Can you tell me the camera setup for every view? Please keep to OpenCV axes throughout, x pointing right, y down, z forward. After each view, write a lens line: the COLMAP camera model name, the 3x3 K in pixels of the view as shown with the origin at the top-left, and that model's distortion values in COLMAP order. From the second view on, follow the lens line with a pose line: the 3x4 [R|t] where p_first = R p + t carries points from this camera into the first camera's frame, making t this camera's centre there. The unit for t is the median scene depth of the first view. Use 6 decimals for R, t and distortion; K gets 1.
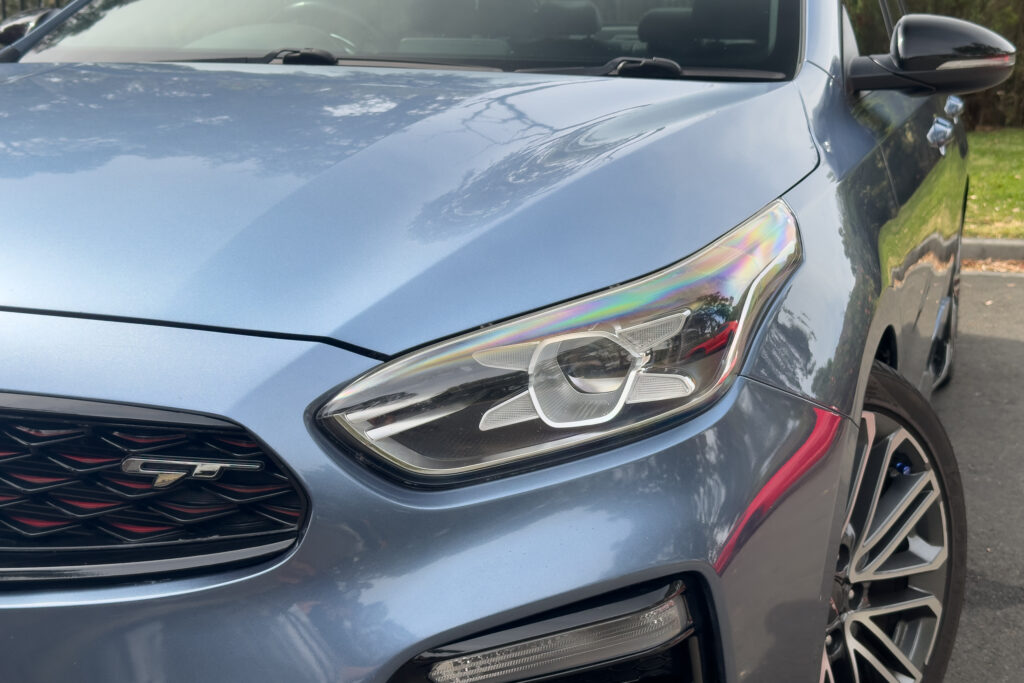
lens RADIAL K [[1435.2, 0, 512.0], [0, 1435.2, 341.5], [0, 0, 1]] dist [0.137020, -0.125263]
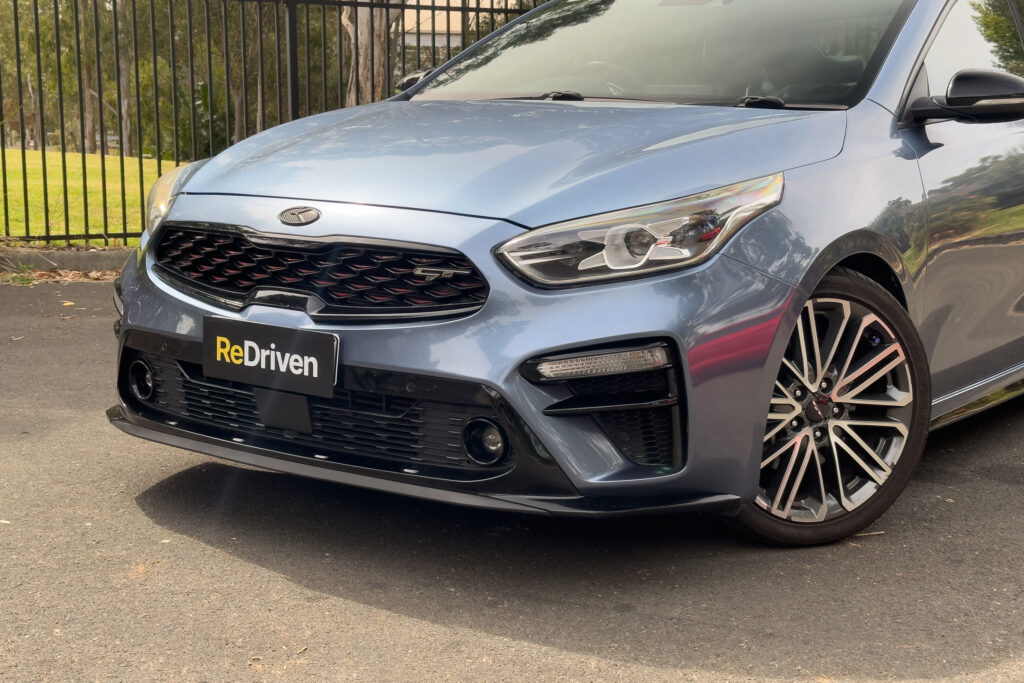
lens RADIAL K [[1502.1, 0, 512.0], [0, 1502.1, 341.5], [0, 0, 1]] dist [0.148993, -0.121000]
pose [[0.957784, 0.051007, -0.282929, 0.369228], [-0.062659, 0.997513, -0.032281, 0.176135], [0.280579, 0.048646, 0.958597, -0.809796]]
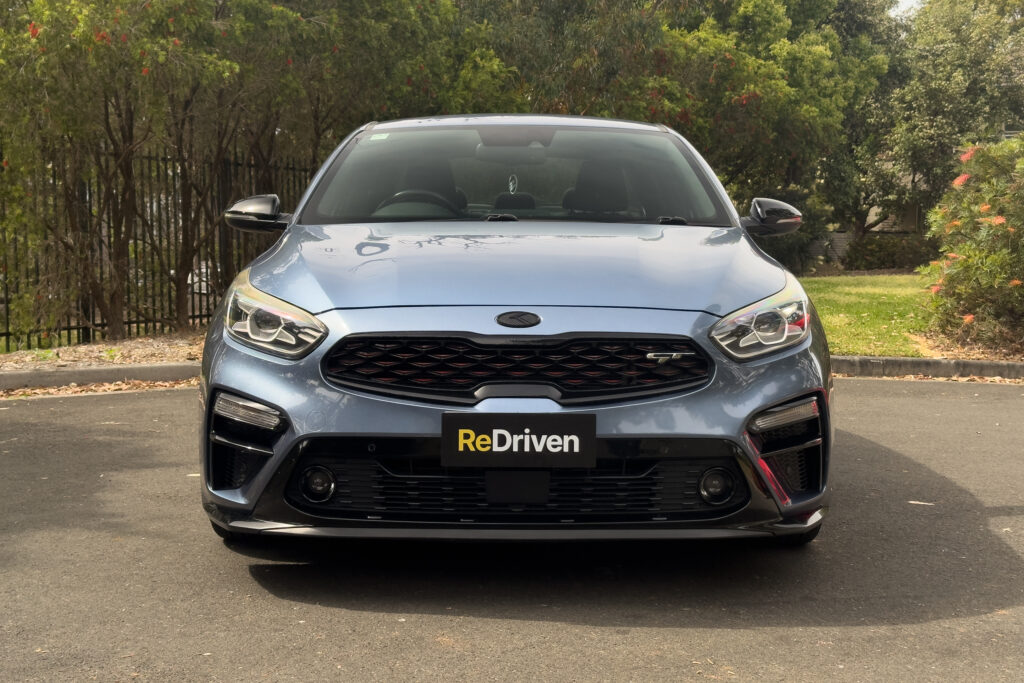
lens RADIAL K [[1399.5, 0, 512.0], [0, 1399.5, 341.5], [0, 0, 1]] dist [-0.014796, -0.051385]
pose [[0.948376, -0.034588, 0.315257, -0.916744], [0.071333, 0.991828, -0.105773, 0.218206], [-0.309022, 0.122800, 0.943093, -0.985894]]
